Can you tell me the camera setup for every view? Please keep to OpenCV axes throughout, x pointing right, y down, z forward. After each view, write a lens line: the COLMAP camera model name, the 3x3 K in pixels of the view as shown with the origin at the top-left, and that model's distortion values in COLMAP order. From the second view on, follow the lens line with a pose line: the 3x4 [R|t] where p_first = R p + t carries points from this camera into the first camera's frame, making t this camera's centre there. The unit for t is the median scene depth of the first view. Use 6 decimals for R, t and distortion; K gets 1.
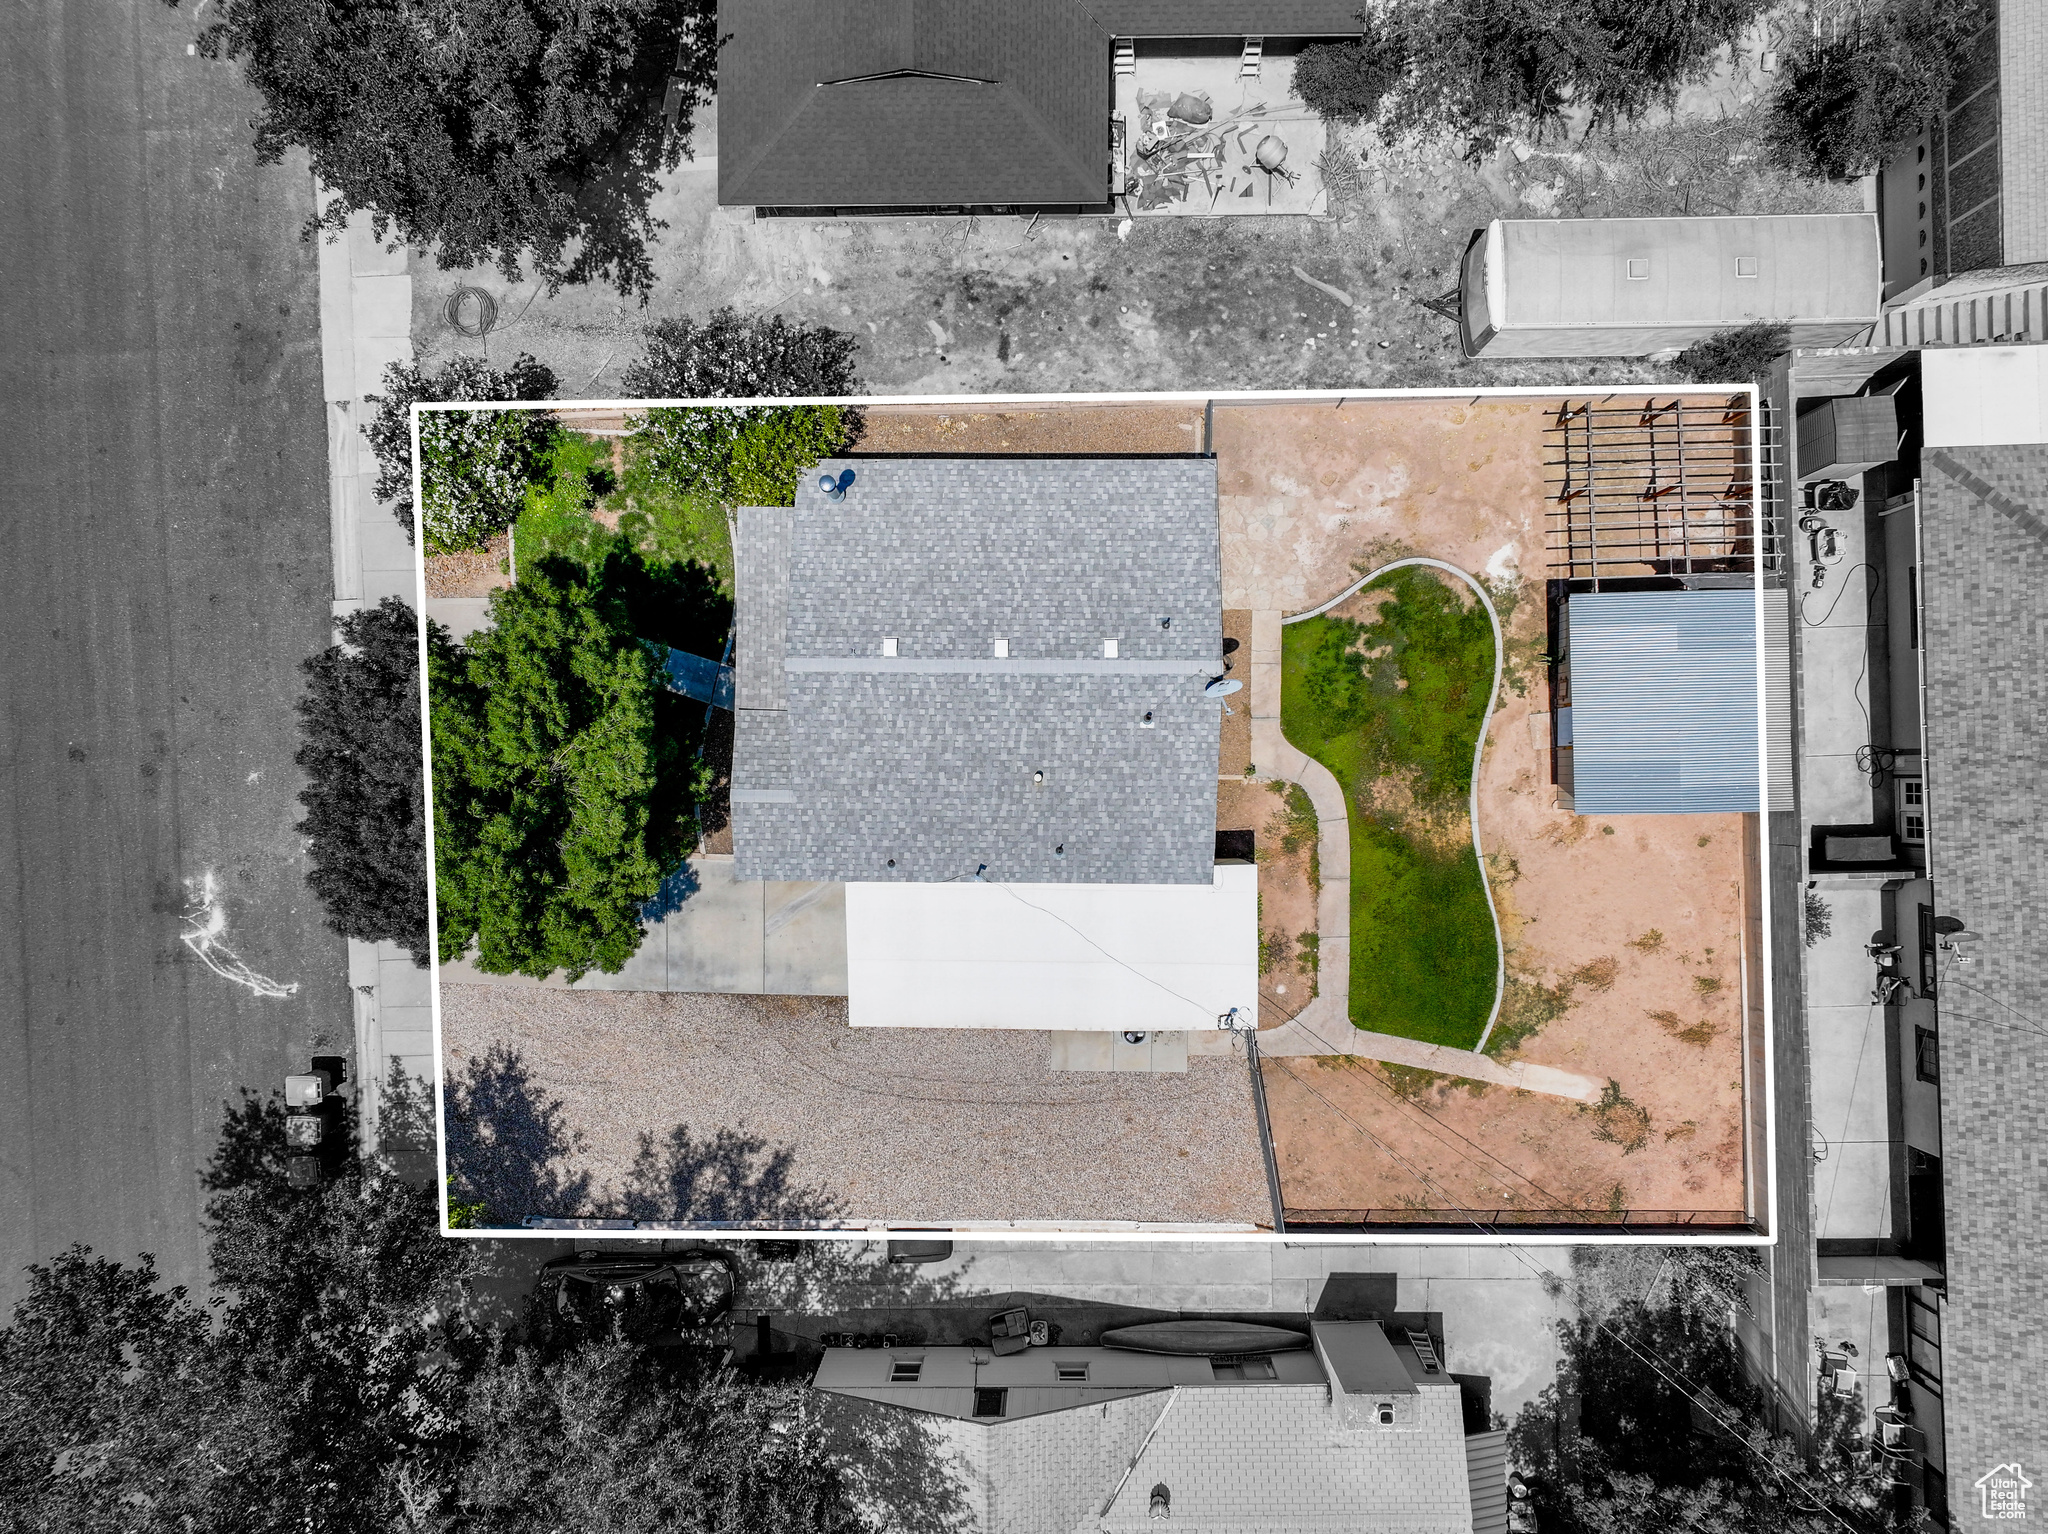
lens RADIAL K [[1436.4, 0, 1026.8], [0, 1436.4, 776.1], [0, 0, 1]] dist [0.004441, 0.016990]
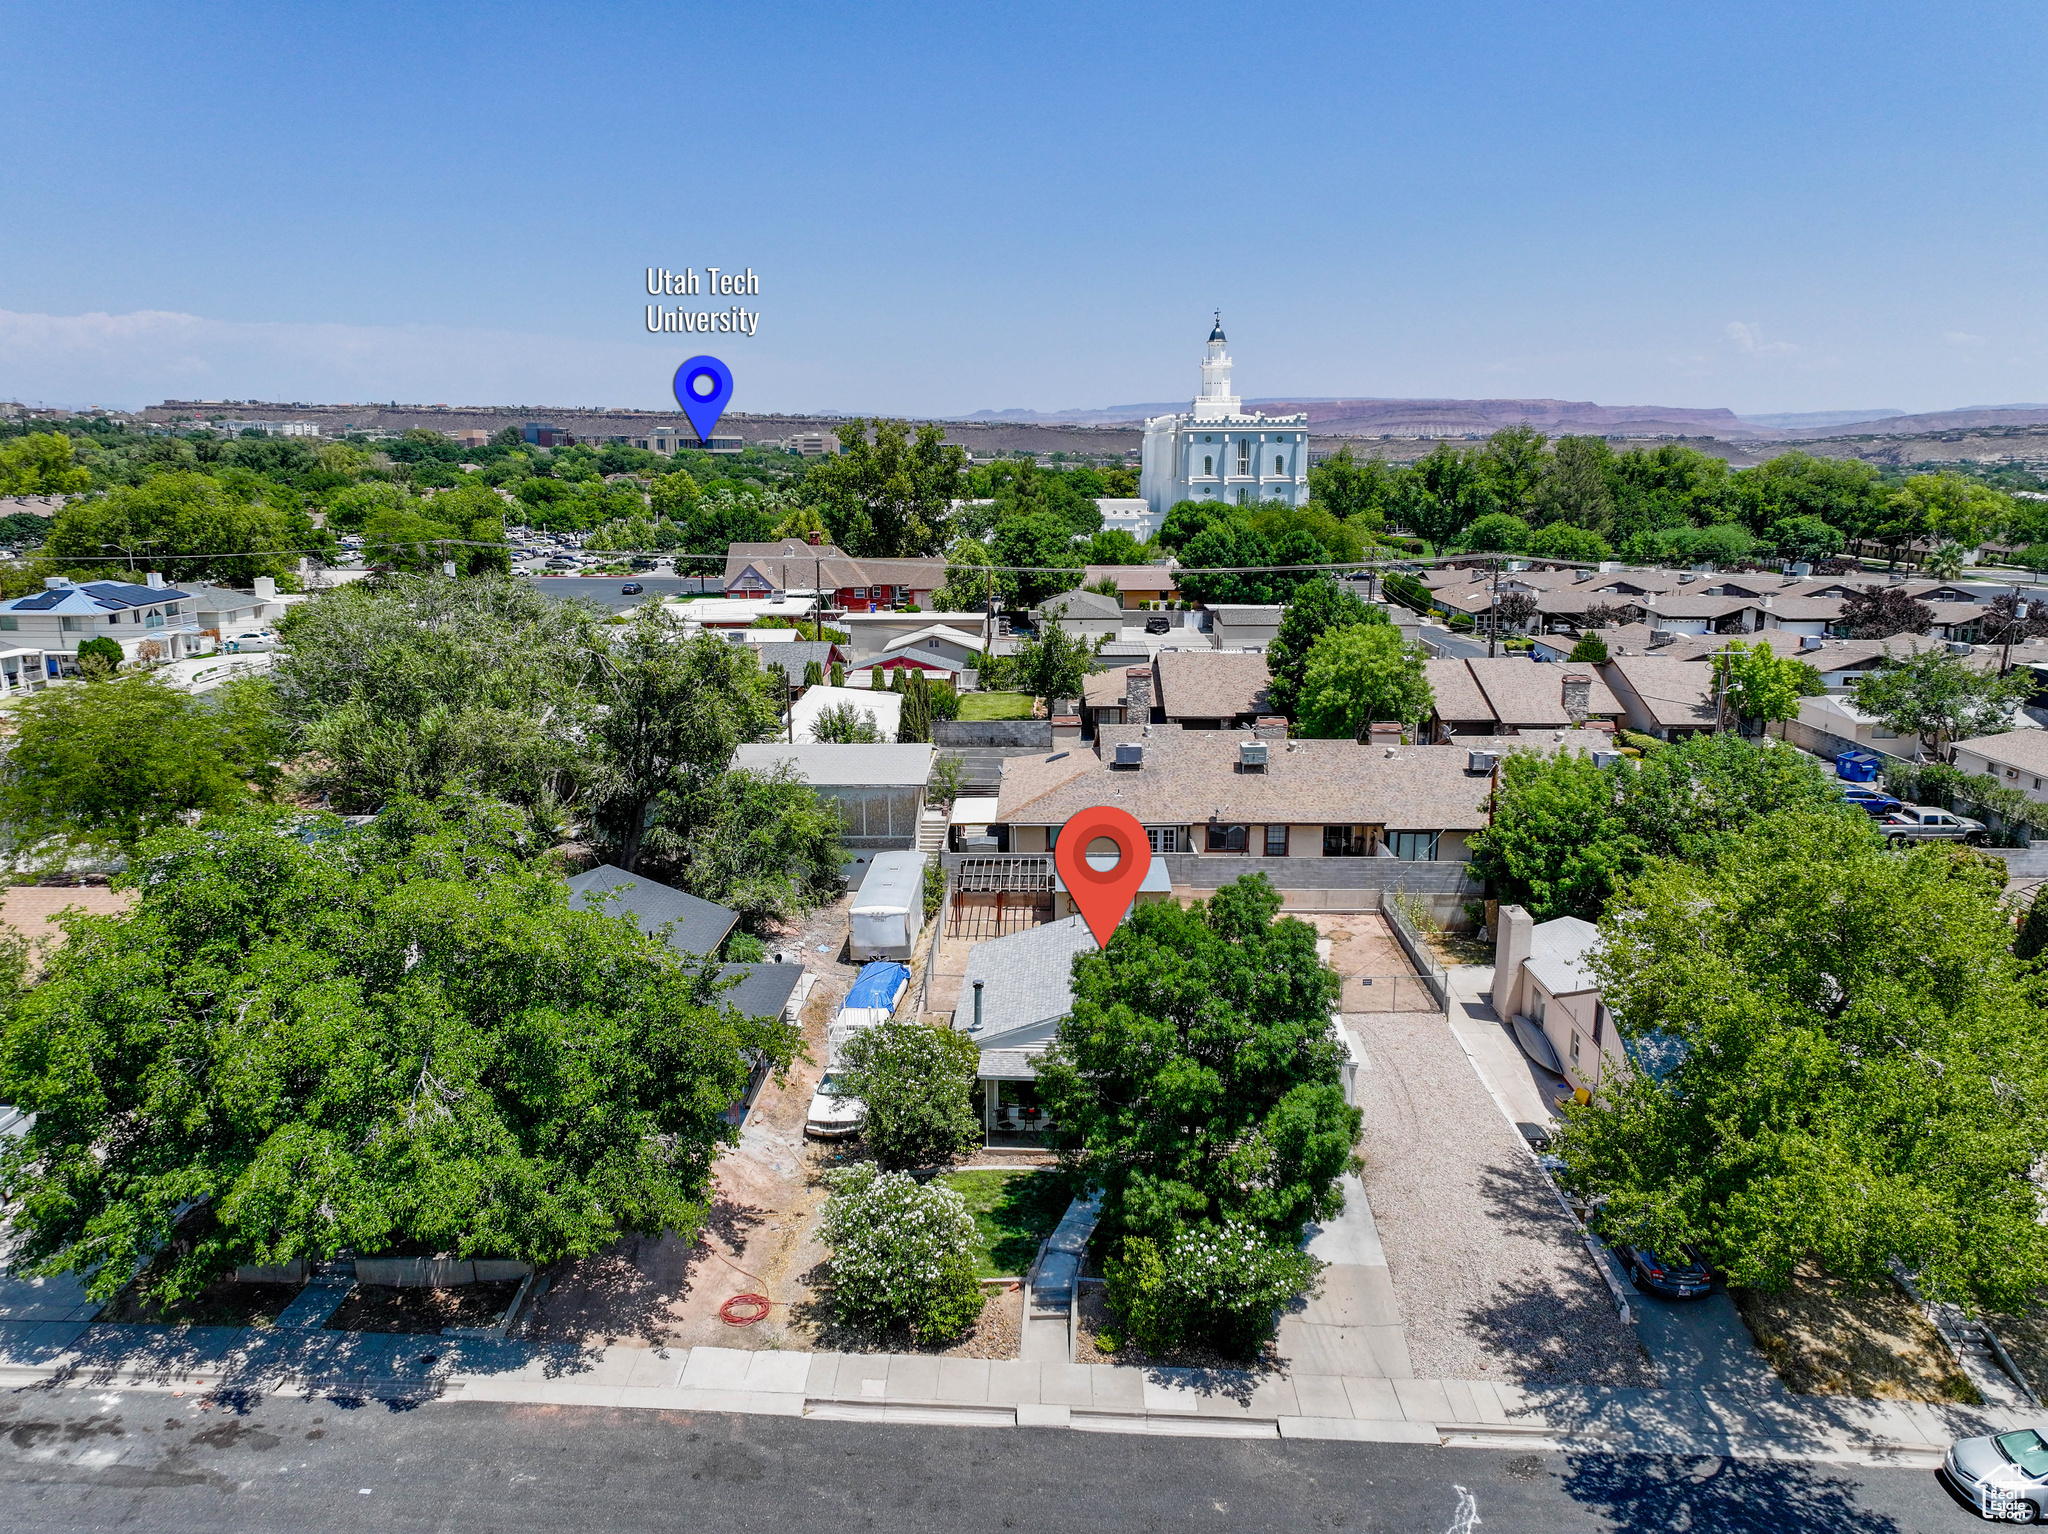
lens RADIAL K [[1436.4, 0, 1026.8], [0, 1436.4, 776.1], [0, 0, 1]] dist [0.004441, 0.016990]
pose [[0.039110, -0.208722, 0.977193, -1.334538], [0.999172, 0.019153, -0.035899, -0.094468], [-0.011224, 0.977787, 0.209298, 0.421808]]
